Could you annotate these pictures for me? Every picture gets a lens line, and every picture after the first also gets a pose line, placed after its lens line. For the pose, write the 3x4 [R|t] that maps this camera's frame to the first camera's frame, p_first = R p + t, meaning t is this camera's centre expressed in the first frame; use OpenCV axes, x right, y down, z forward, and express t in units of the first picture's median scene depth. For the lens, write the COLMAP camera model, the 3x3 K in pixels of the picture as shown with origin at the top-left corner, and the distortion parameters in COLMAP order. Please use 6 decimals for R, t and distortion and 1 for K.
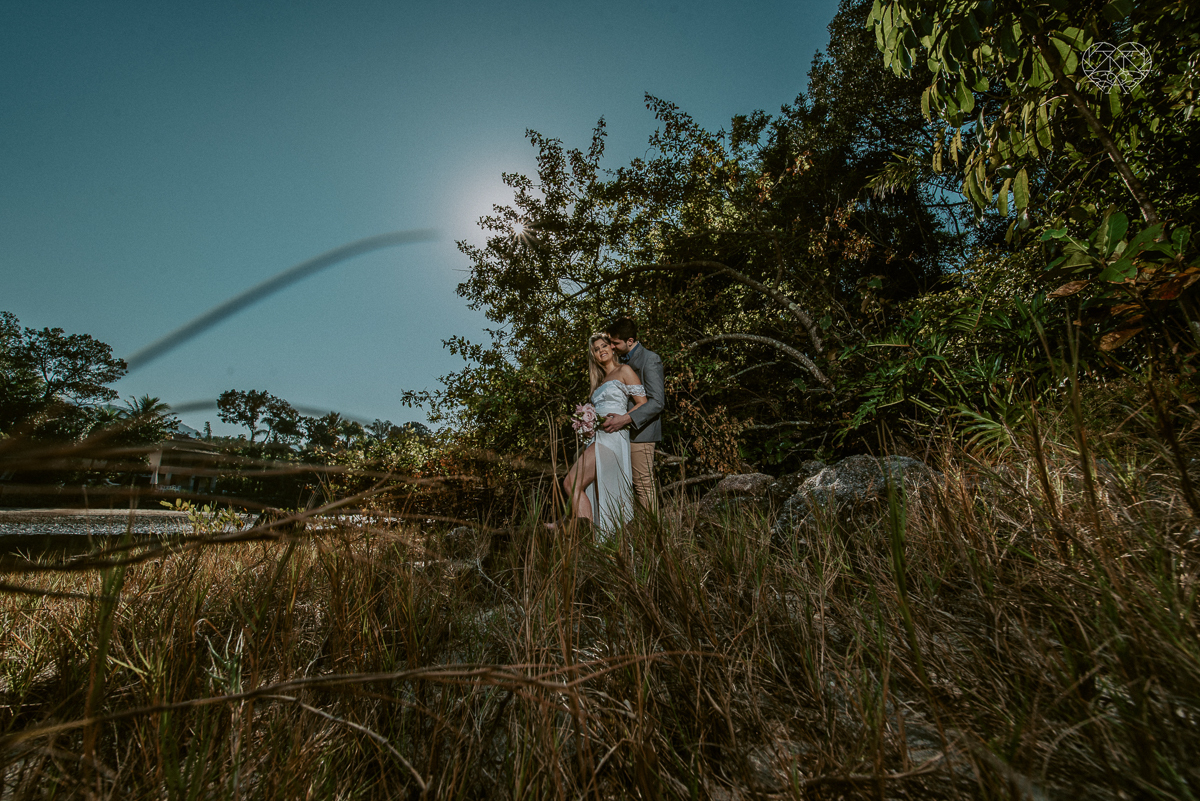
lens RADIAL K [[482.6, 0, 596.3], [0, 482.6, 415.2], [0, 0, 1]] dist [-0.016218, -0.000991]
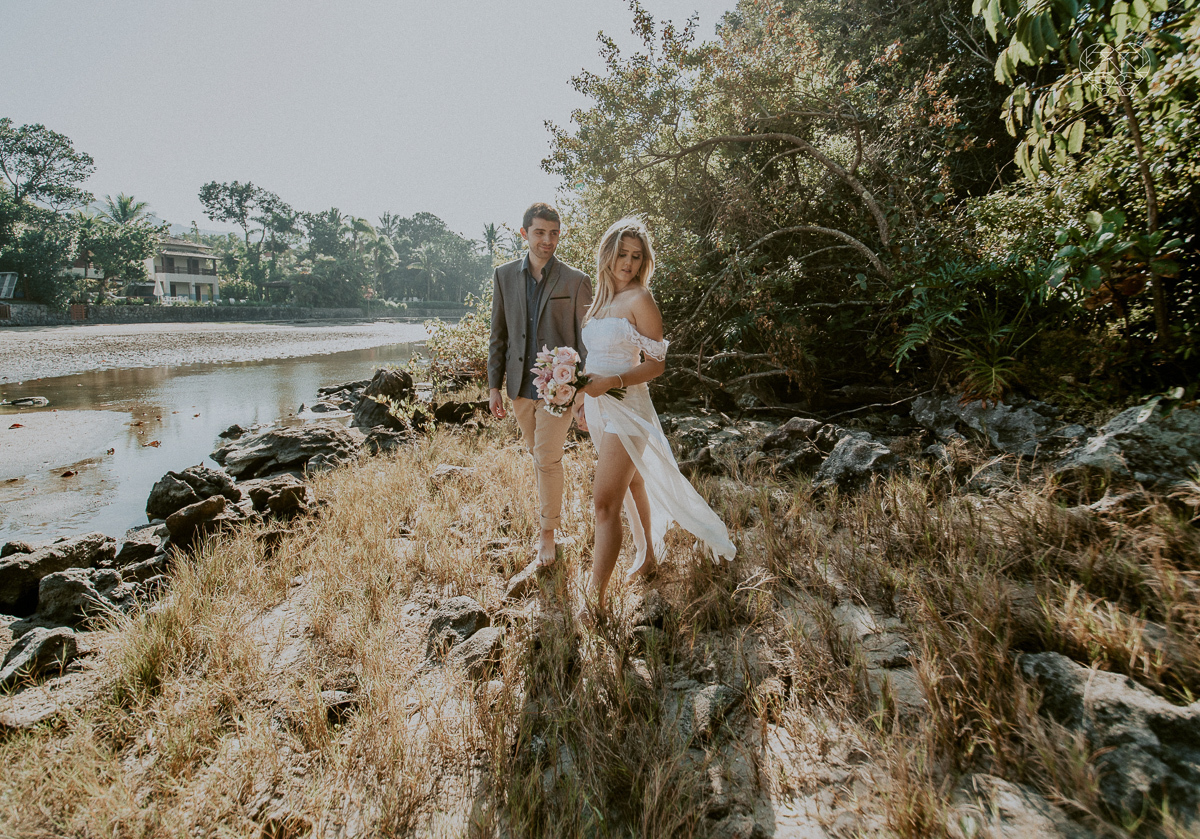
lens RADIAL K [[538.1, 0, 618.4], [0, 538.1, 378.4], [0, 0, 1]] dist [-0.006743, -0.004581]
pose [[0.999395, -0.007609, -0.033938, -0.076372], [0.017777, 0.950439, 0.310403, -0.169151], [0.029895, -0.310818, 0.949999, -0.203792]]
